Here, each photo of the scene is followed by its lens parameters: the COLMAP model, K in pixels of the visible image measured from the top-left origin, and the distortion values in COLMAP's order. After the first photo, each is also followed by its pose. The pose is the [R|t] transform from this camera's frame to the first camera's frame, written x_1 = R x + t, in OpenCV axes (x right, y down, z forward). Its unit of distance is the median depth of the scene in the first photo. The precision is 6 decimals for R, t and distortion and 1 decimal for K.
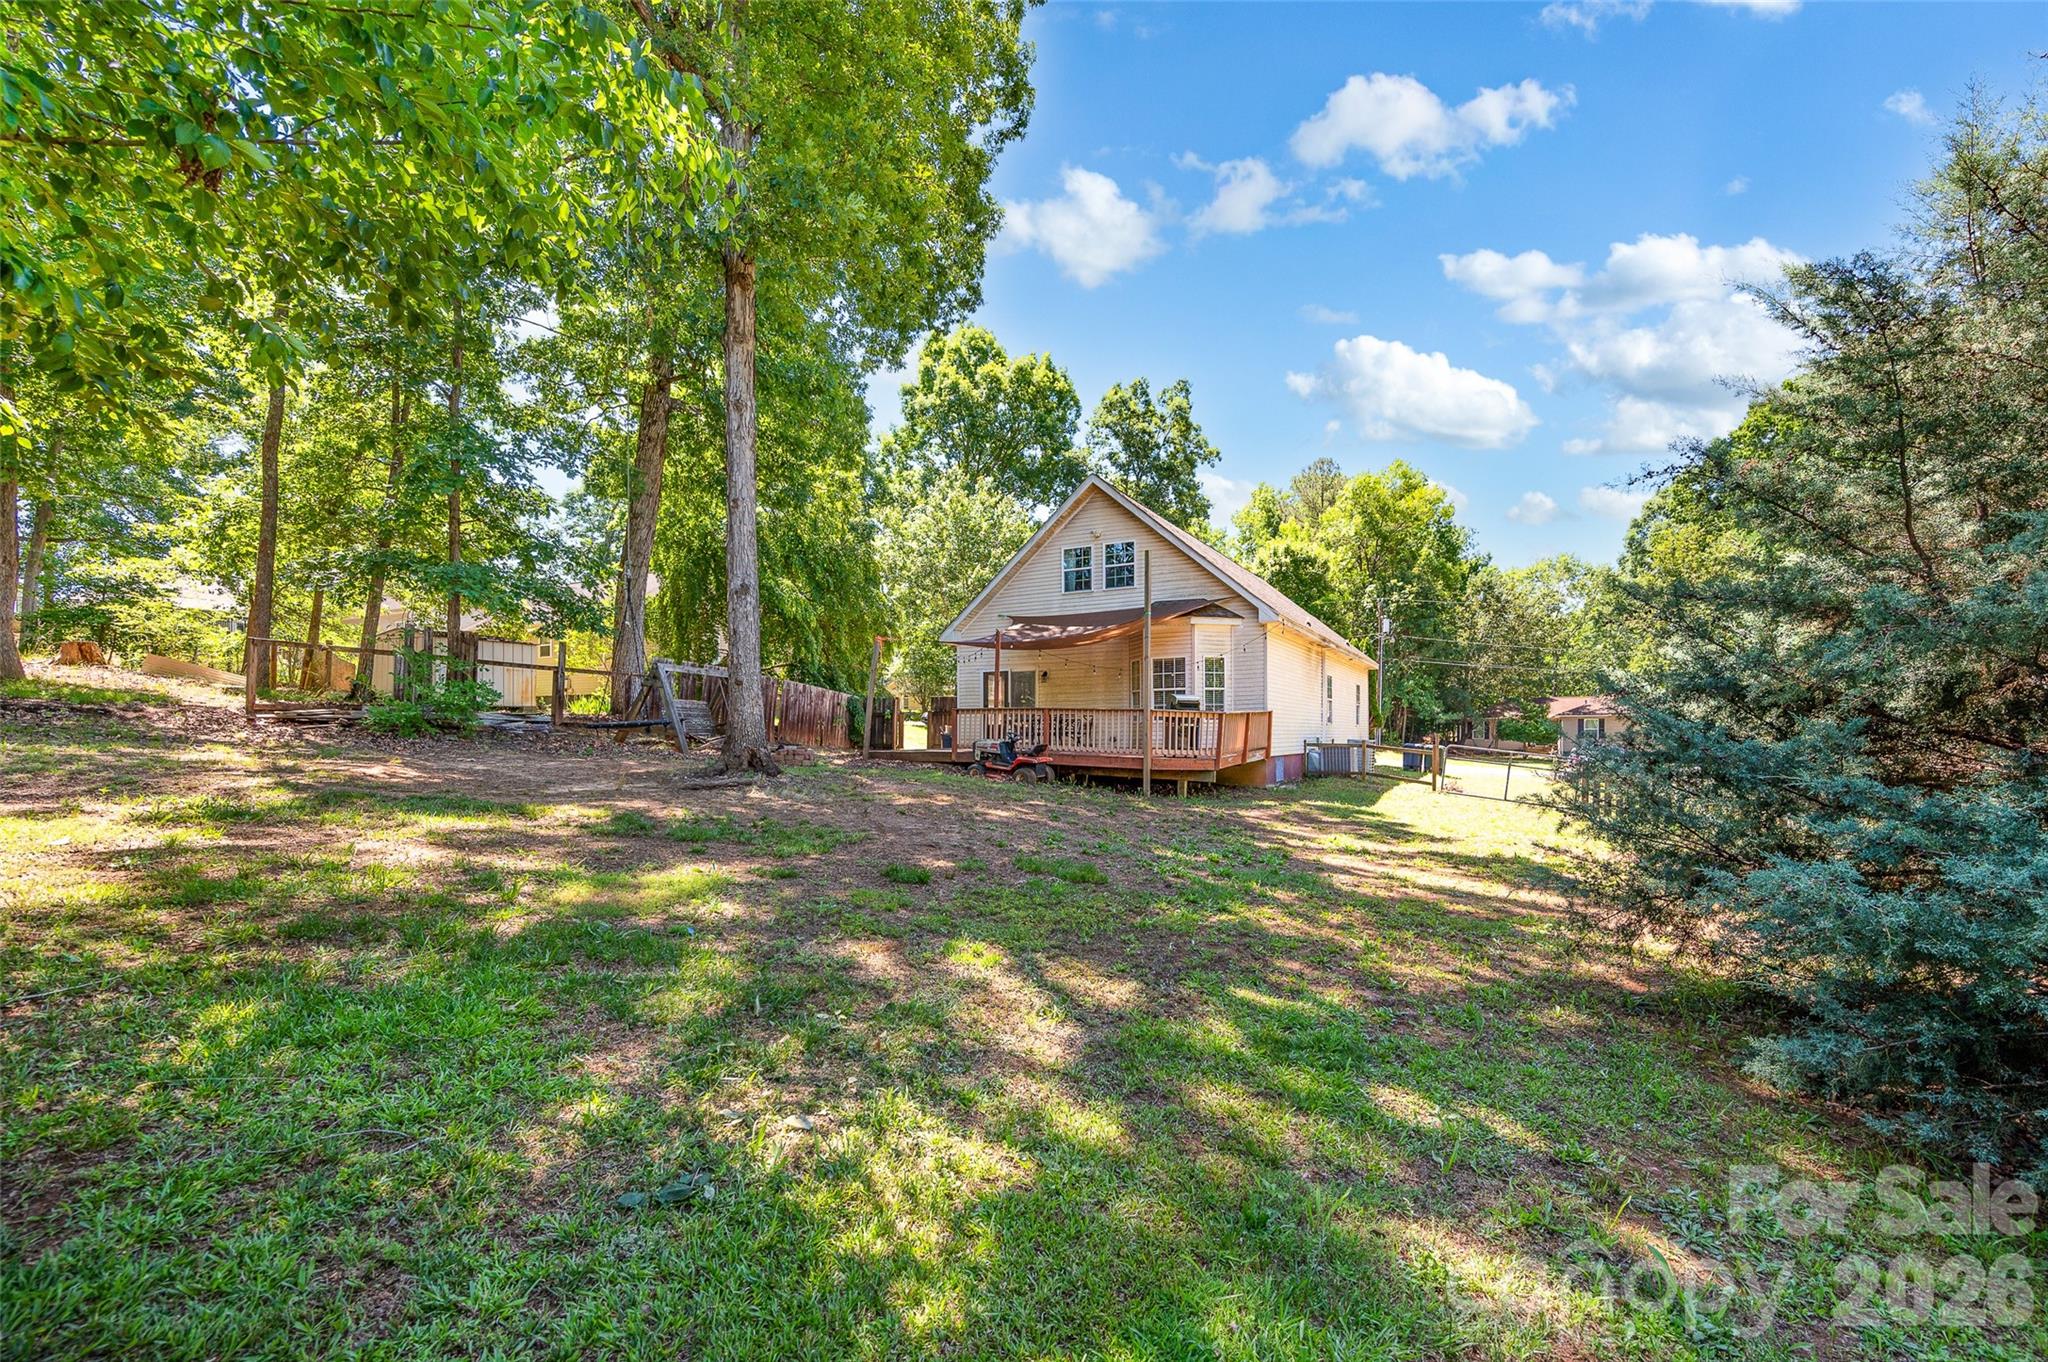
lens RADIAL K [[881.2, 0, 1015.7], [0, 881.2, 689.3], [0, 0, 1]] dist [0.000445, 0.000284]
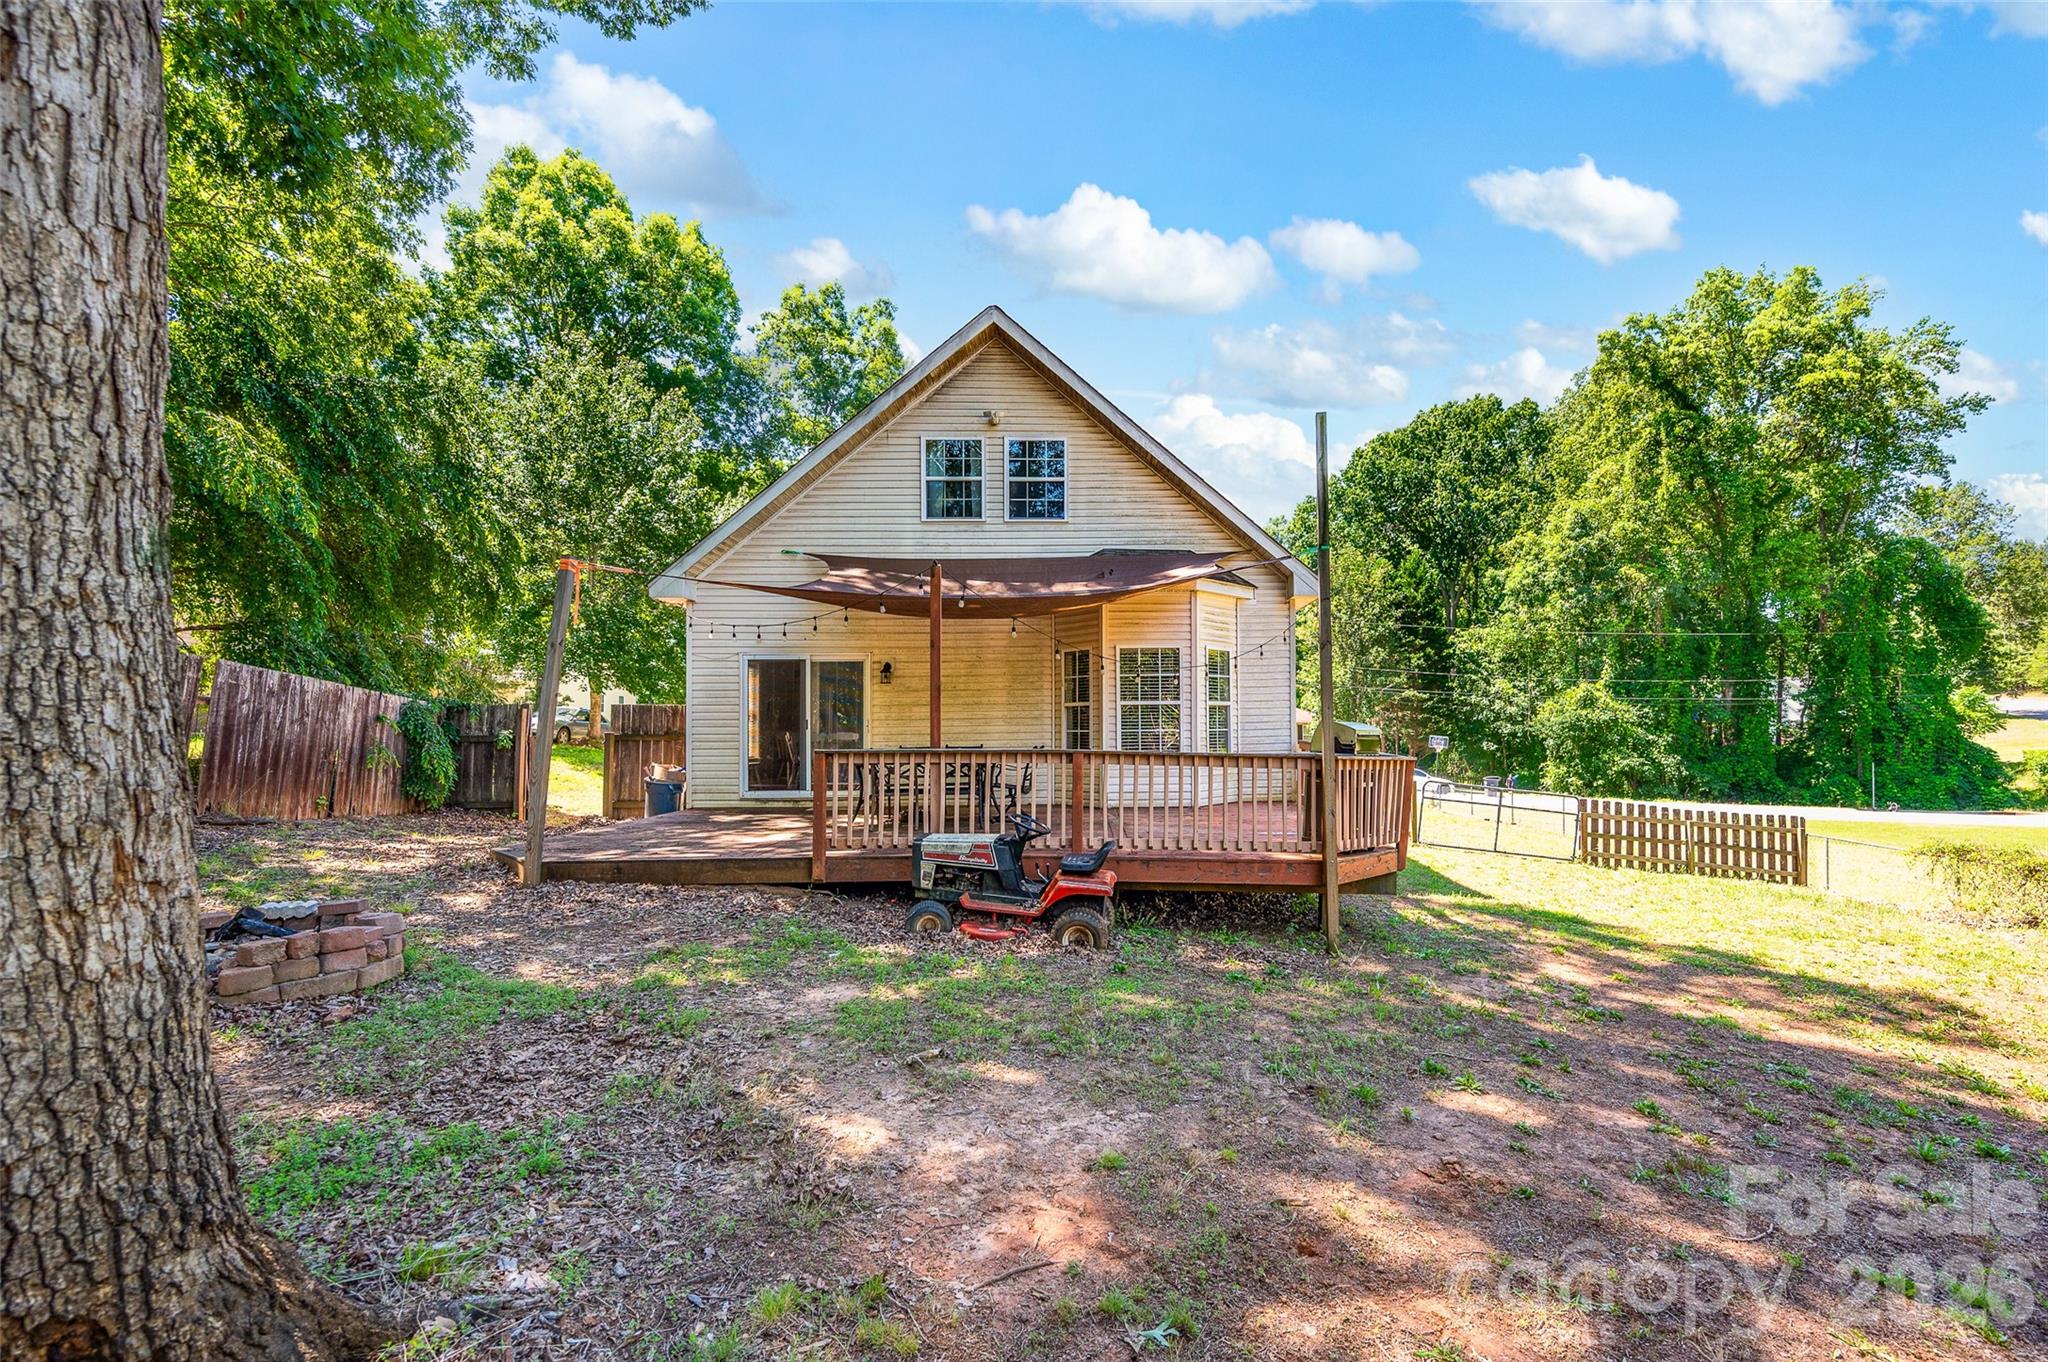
lens RADIAL K [[881.2, 0, 1037.9], [0, 881.2, 678.2], [0, 0, 1]] dist [0.000445, 0.000284]
pose [[0.863699, 0.030205, 0.503102, -0.138087], [-0.023664, 0.999532, -0.019384, -0.003052], [-0.503452, 0.004837, 0.864010, 0.448391]]
